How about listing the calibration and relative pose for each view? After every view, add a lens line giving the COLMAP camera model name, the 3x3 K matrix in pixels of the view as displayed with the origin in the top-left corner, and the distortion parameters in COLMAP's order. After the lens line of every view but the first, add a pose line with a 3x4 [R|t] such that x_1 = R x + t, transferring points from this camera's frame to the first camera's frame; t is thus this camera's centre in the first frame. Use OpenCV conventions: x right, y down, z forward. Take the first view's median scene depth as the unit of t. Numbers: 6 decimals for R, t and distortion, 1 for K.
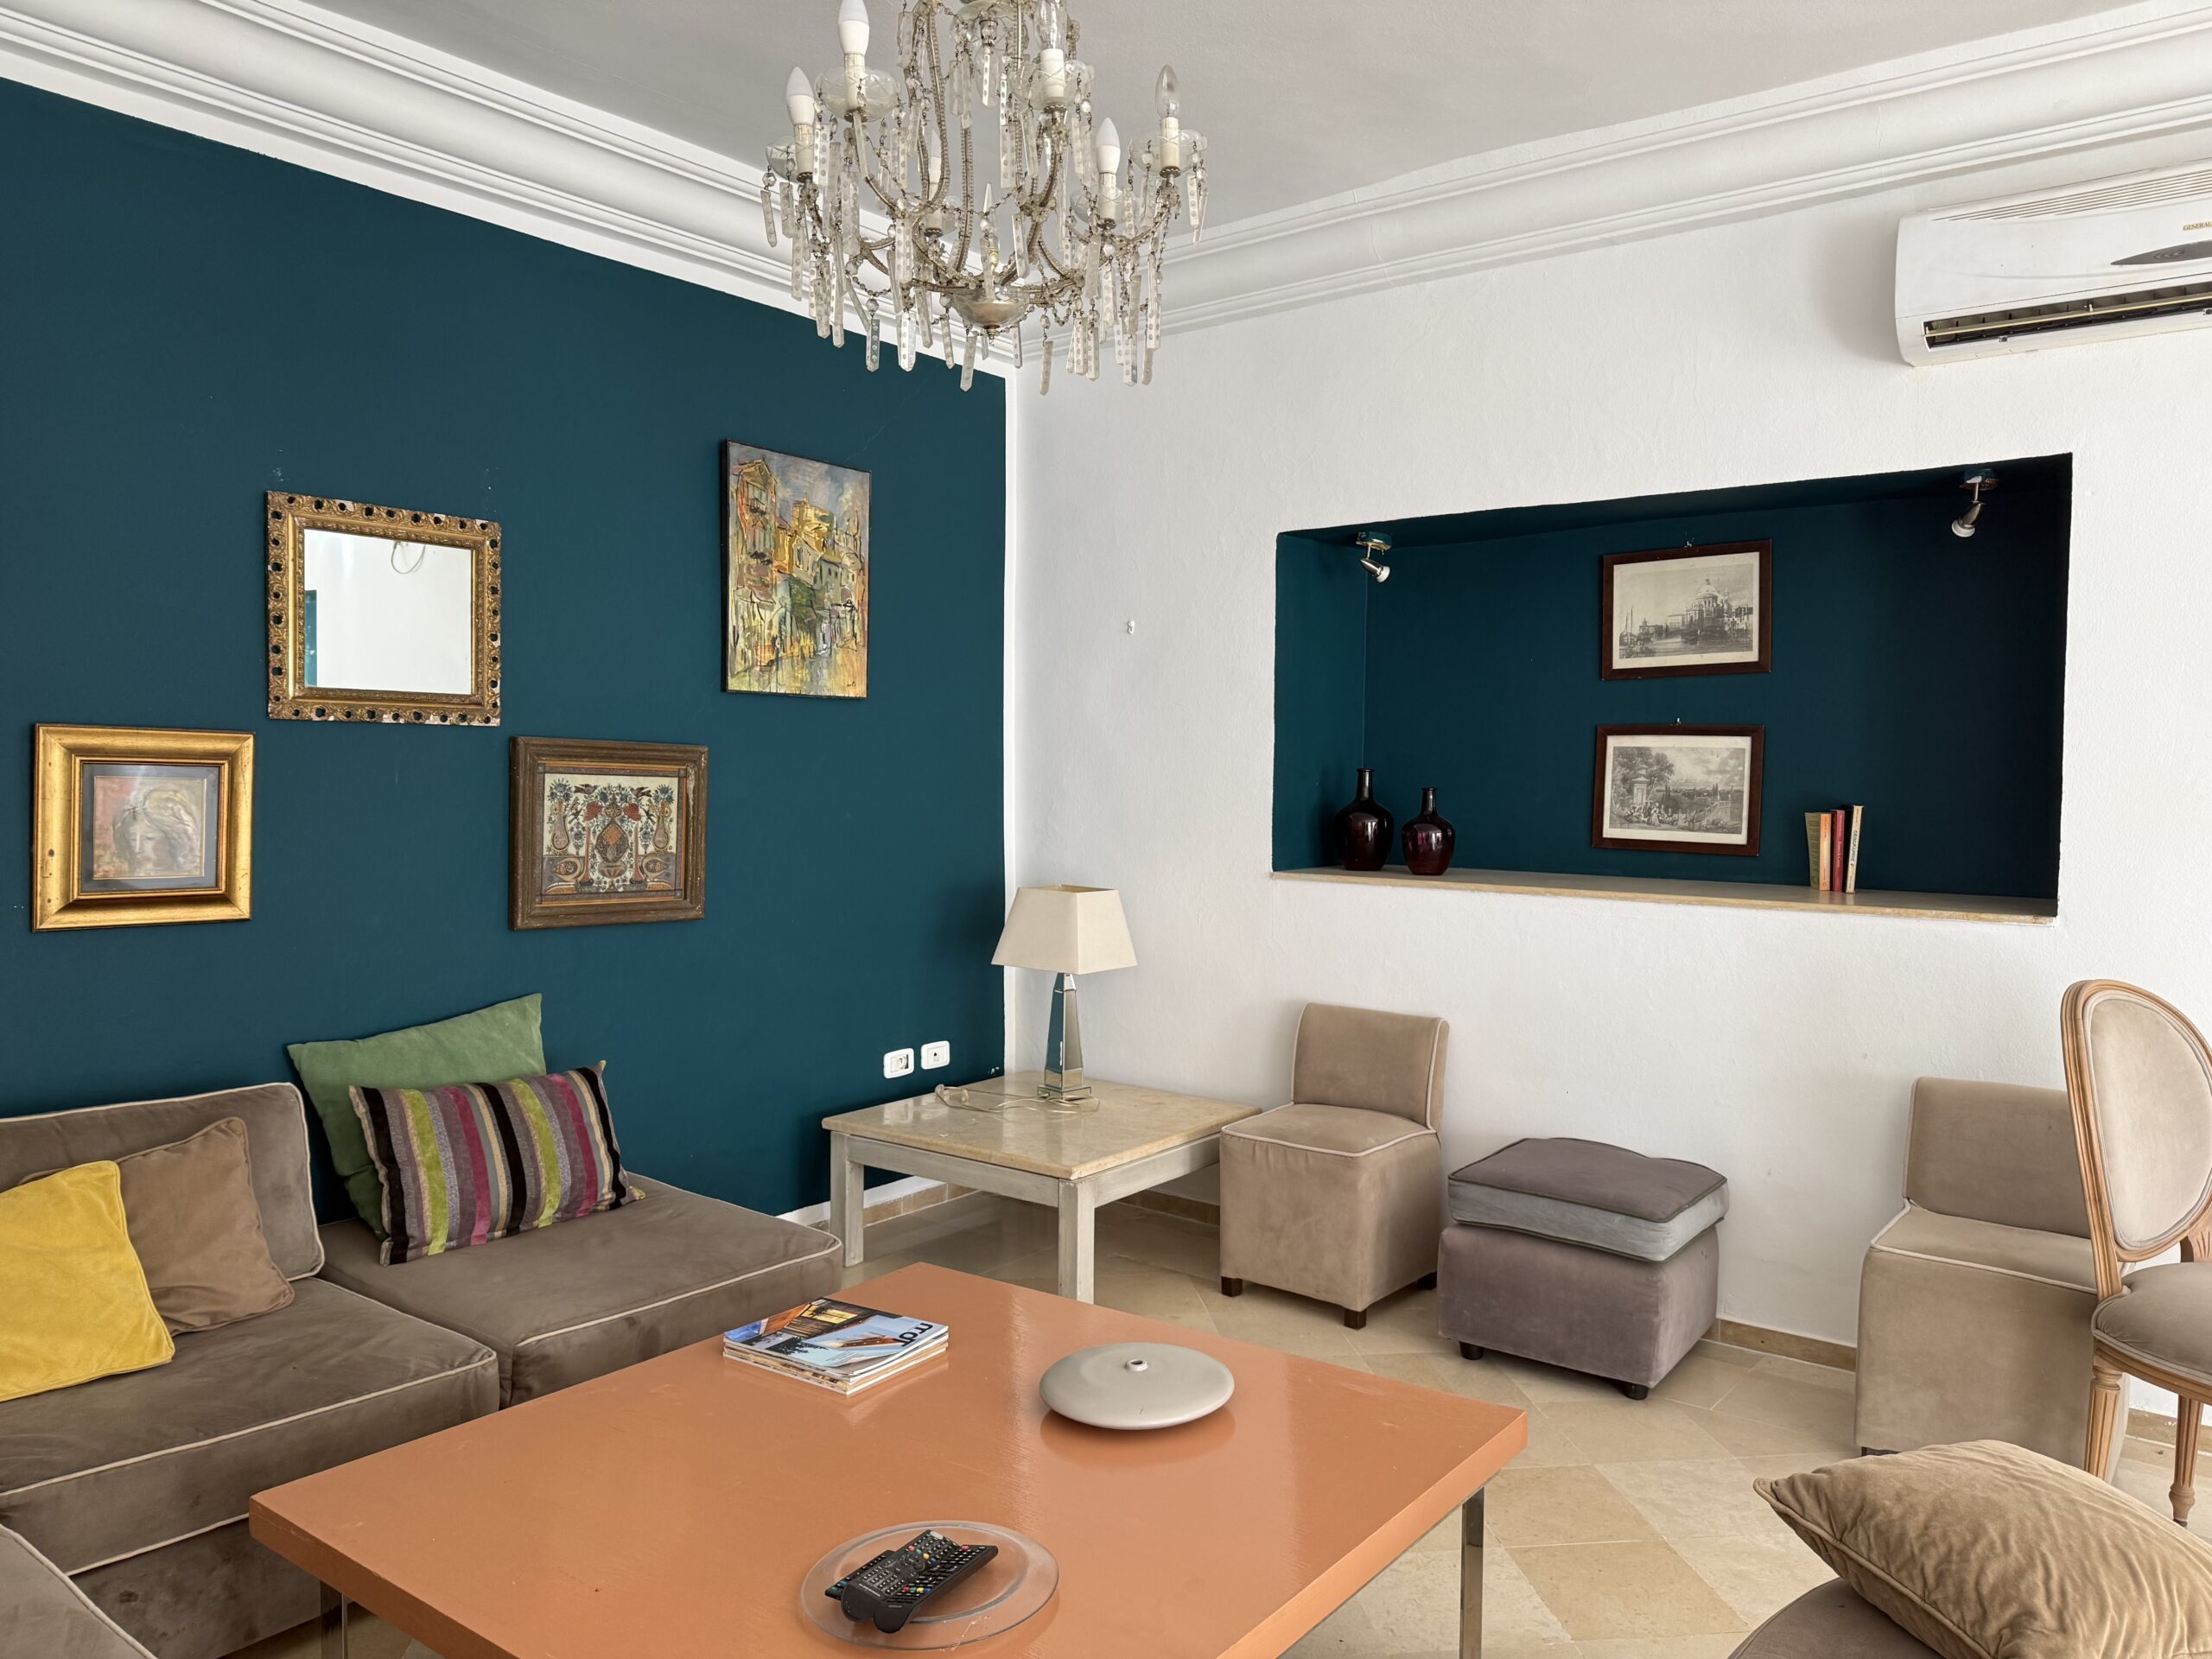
lens RADIAL K [[1530.1, 0, 1088.1], [0, 1530.1, 856.4], [0, 0, 1]] dist [0.064322, -0.074140]
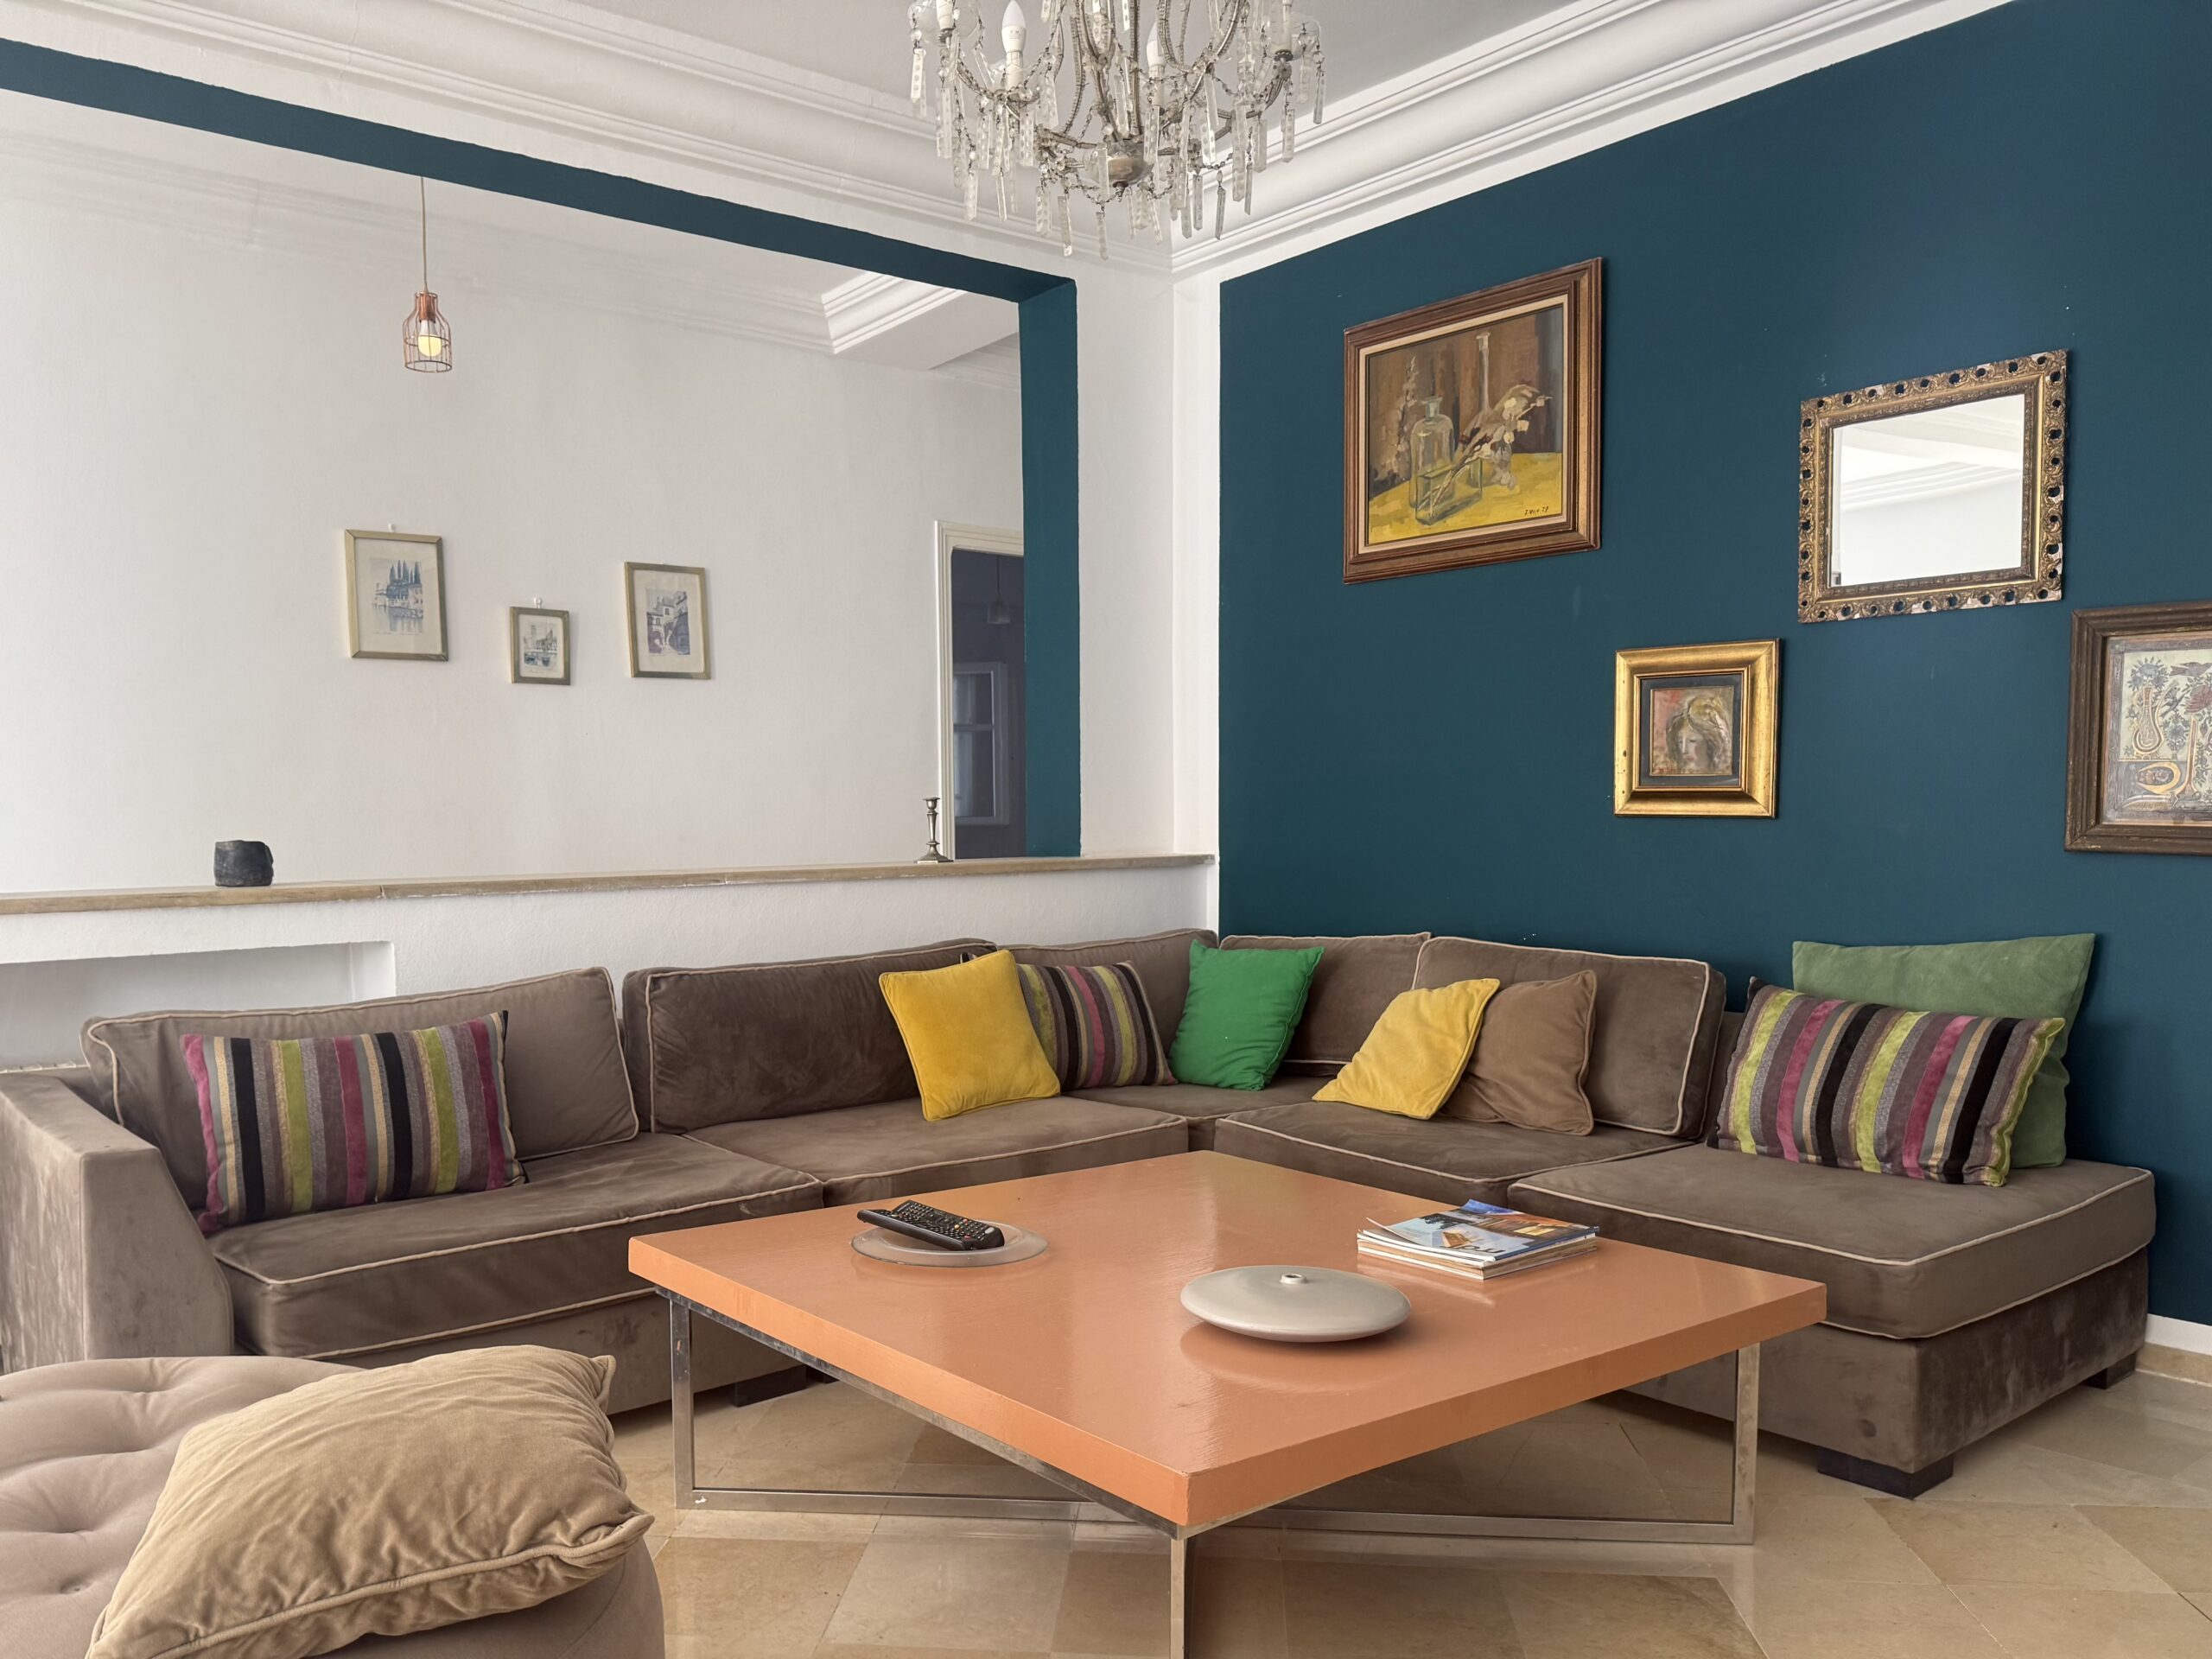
lens RADIAL K [[1677.8, 0, 1097.8], [0, 1677.8, 932.3], [0, 0, 1]] dist [0.044542, -0.057839]
pose [[-0.172117, 0.065238, -0.982914, 0.604964], [-0.042467, 0.996386, 0.073568, 0.047572], [0.984161, 0.054404, -0.168725, 0.661137]]
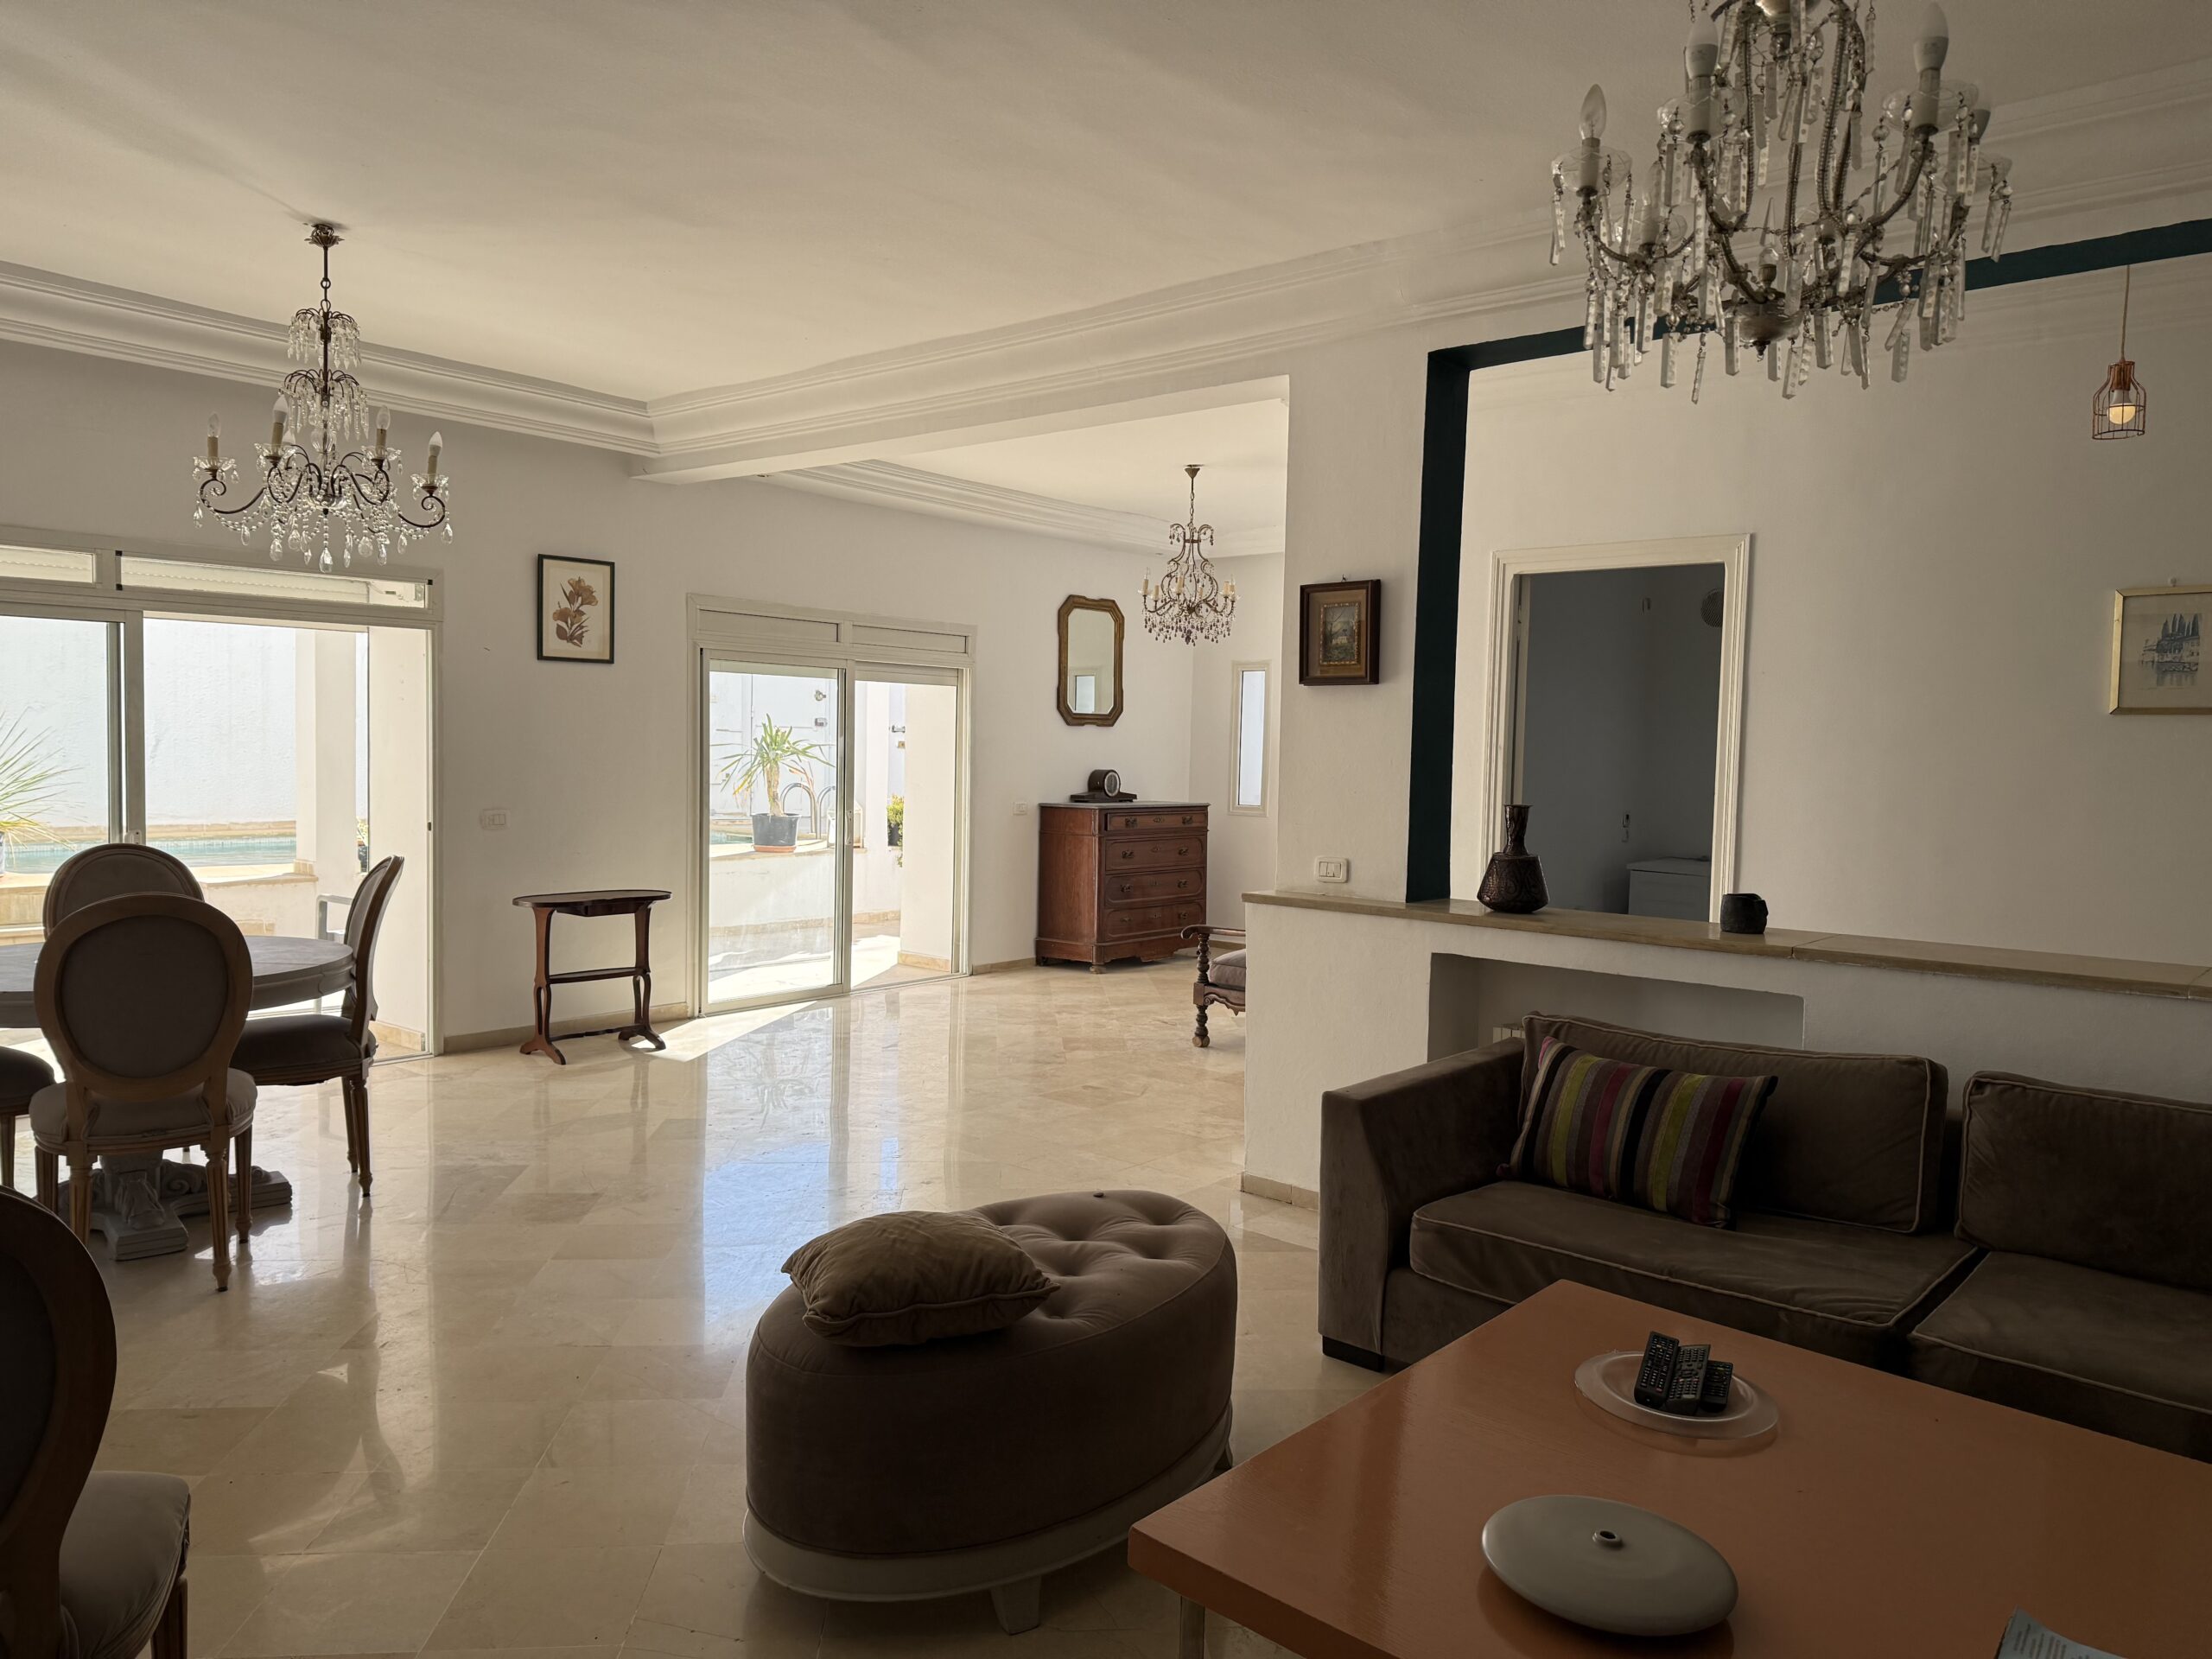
lens RADIAL K [[1530.1, 0, 1038.0], [0, 1530.1, 813.2], [0, 0, 1]] dist [0.064322, -0.074140]
pose [[-0.998774, -0.031482, 0.038206, 0.199009], [-0.027058, 0.993424, 0.111253, -0.079609], [-0.041457, 0.110083, -0.993057, 1.121406]]
